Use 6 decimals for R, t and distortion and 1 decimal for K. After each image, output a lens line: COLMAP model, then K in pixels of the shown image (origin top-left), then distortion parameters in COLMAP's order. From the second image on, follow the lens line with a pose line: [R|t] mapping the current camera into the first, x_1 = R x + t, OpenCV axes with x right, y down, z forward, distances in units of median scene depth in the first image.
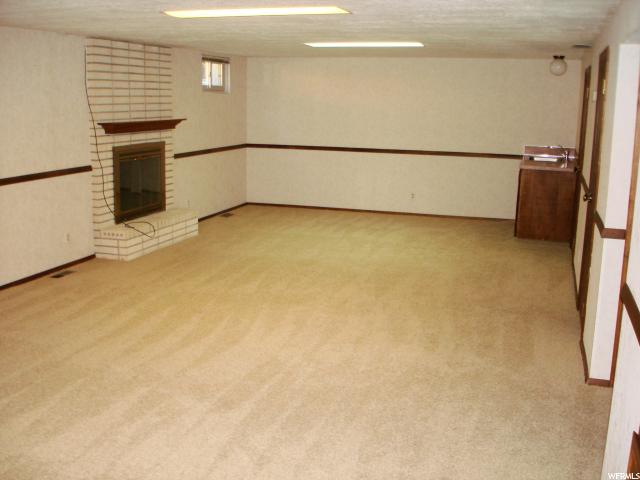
lens RADIAL K [[713.9, 0, 320.0], [0, 713.9, 240.0], [0, 0, 1]] dist [-0.087536, -0.027449]
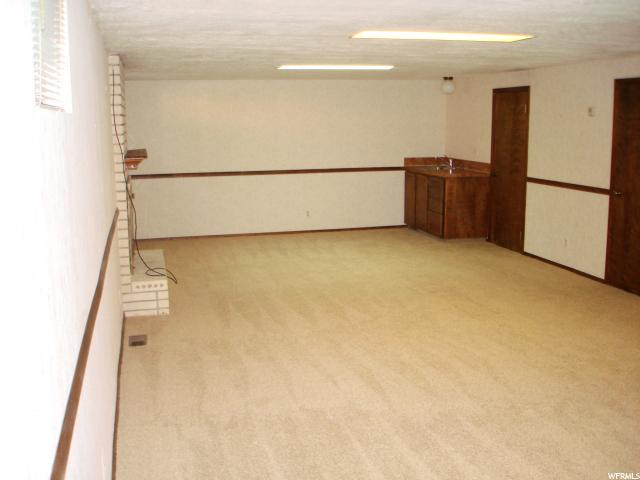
lens RADIAL K [[713.9, 0, 320.0], [0, 713.9, 240.0], [0, 0, 1]] dist [-0.087536, -0.027449]
pose [[0.848028, -0.116348, 0.517022, -0.528047], [0.130734, 0.991380, 0.008662, -0.041476], [-0.513573, 0.060247, 0.855928, 0.153804]]
